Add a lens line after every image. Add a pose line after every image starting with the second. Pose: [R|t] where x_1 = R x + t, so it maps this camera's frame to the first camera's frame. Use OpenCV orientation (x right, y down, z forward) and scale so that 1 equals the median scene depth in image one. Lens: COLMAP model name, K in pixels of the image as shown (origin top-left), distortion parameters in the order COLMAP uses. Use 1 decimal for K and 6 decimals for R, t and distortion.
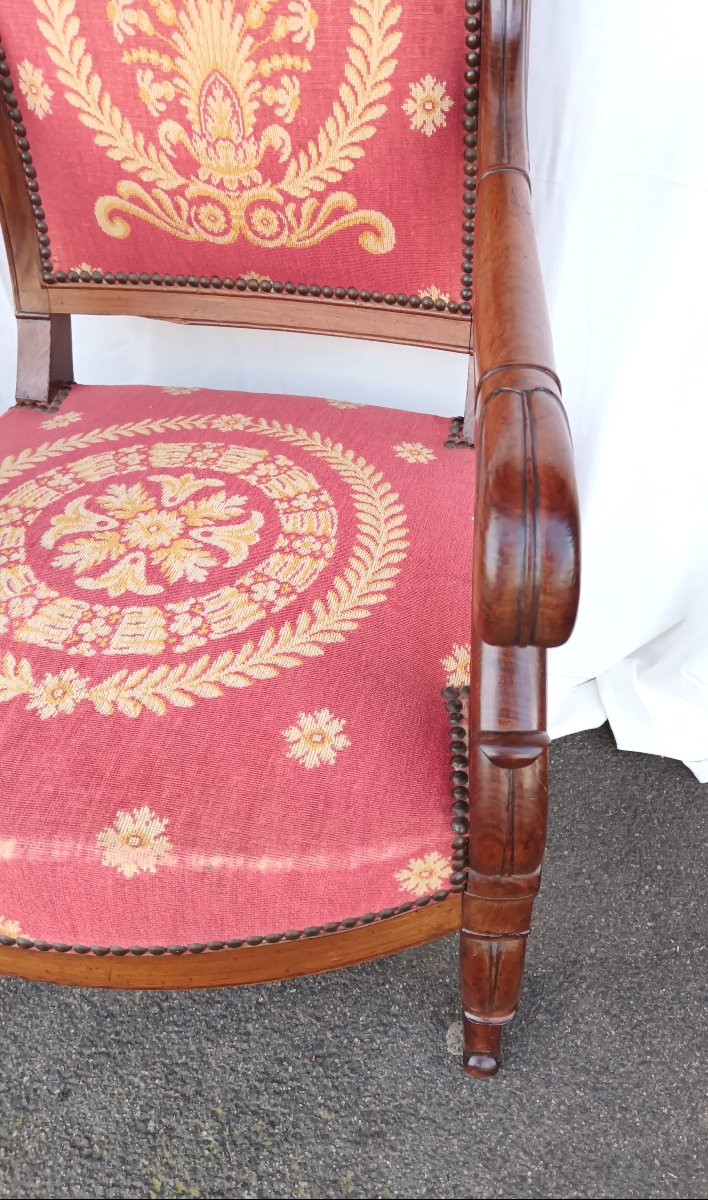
lens RADIAL K [[956.6, 0, 449.8], [0, 956.6, 599.3], [0, 0, 1]] dist [-0.014386, 0.001206]
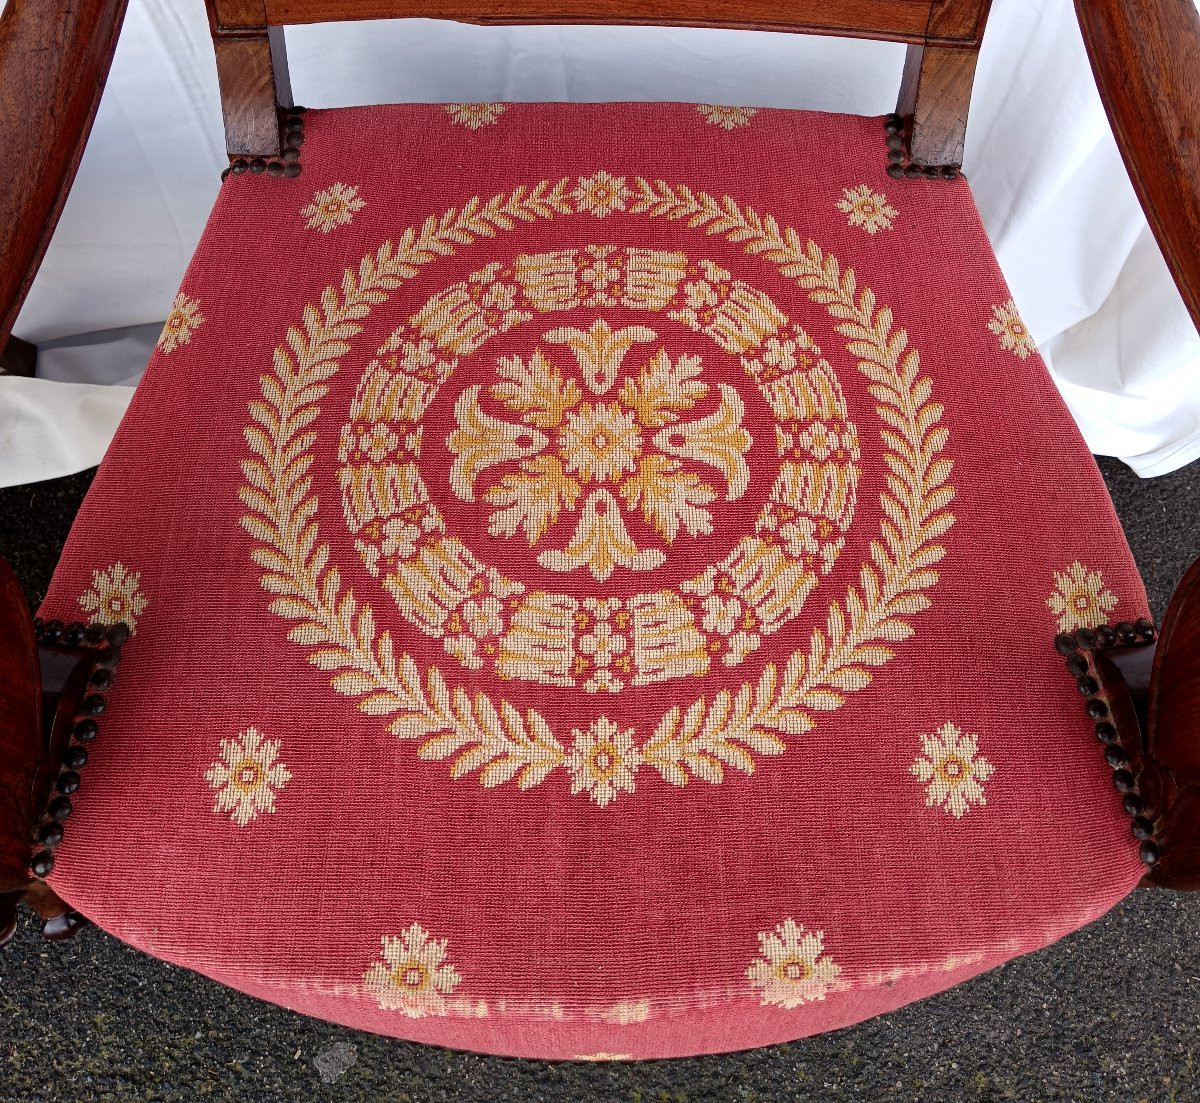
lens RADIAL K [[1264.2, 0, 608.5], [0, 1264.2, 327.4], [0, 0, 1]] dist [-0.001084, 0.000000]
pose [[0.986721, -0.132180, 0.094395, -0.384935], [0.096729, 0.945066, 0.312241, -0.451023], [-0.130482, -0.298964, 0.945302, 0.137553]]
